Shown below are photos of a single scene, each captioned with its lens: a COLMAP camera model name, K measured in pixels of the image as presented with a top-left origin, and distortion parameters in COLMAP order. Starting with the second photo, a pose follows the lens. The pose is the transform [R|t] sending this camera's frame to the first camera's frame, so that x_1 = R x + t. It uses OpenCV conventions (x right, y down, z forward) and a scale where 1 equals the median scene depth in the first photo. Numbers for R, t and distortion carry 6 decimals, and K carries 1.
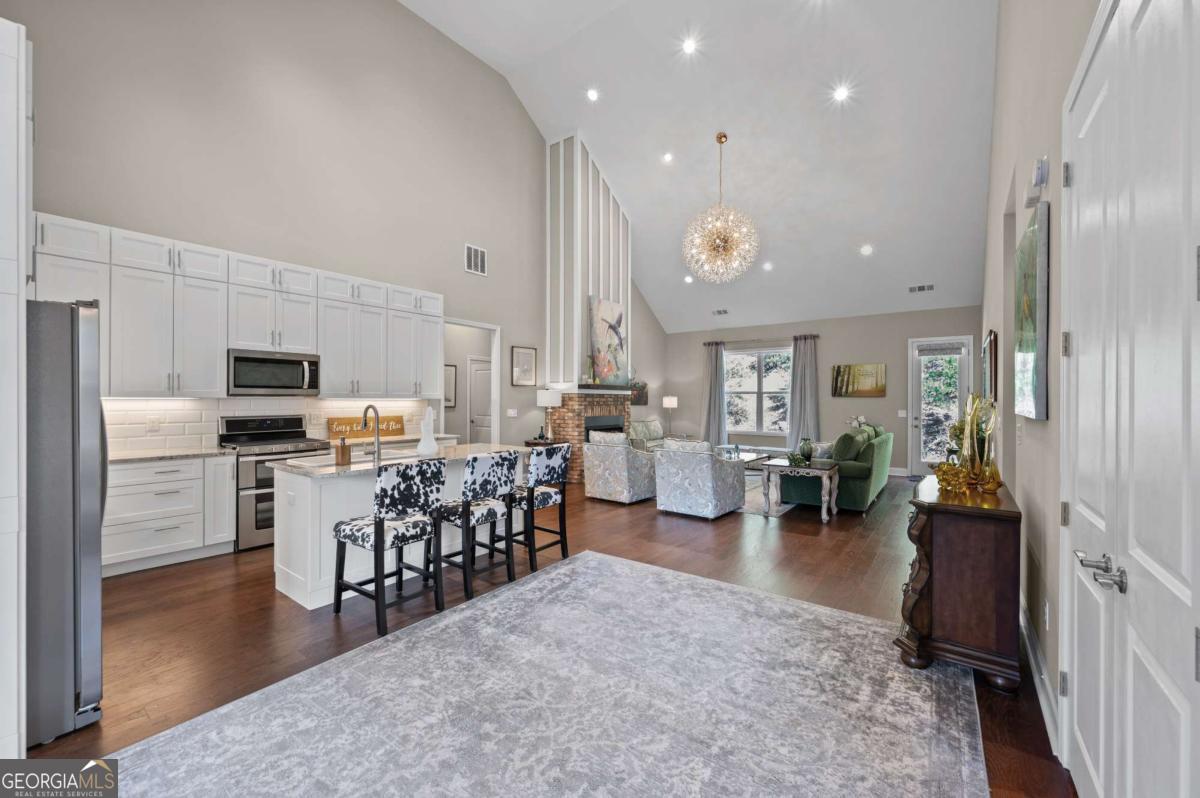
lens RADIAL K [[473.4, 0, 602.5], [0, 473.4, 399.2], [0, 0, 1]] dist [-0.000213, -0.000529]
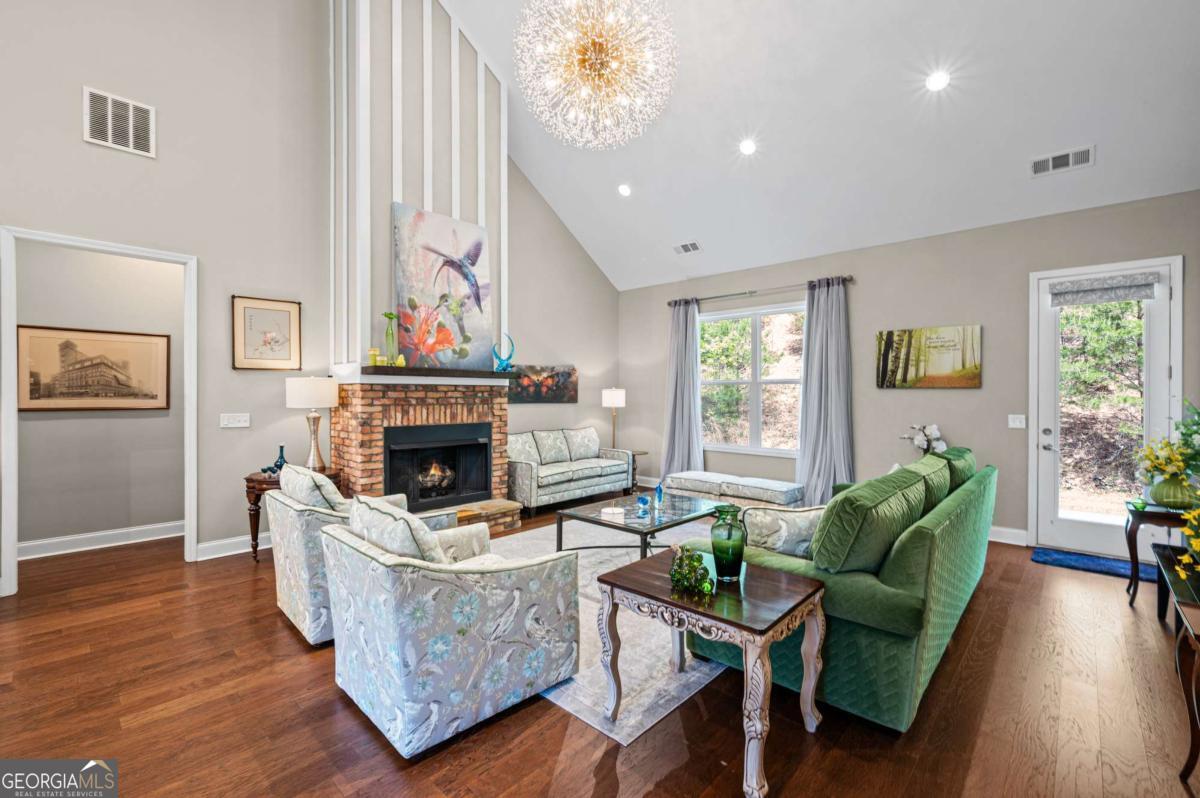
lens RADIAL K [[515.1, 0, 600.5], [0, 515.1, 396.5], [0, 0, 1]] dist [-0.002944, 0.001326]
pose [[0.994293, -0.001317, -0.106680, 0.300500], [0.002068, 0.999974, 0.006936, -0.001042], [0.106668, -0.007117, 0.994269, 0.488280]]
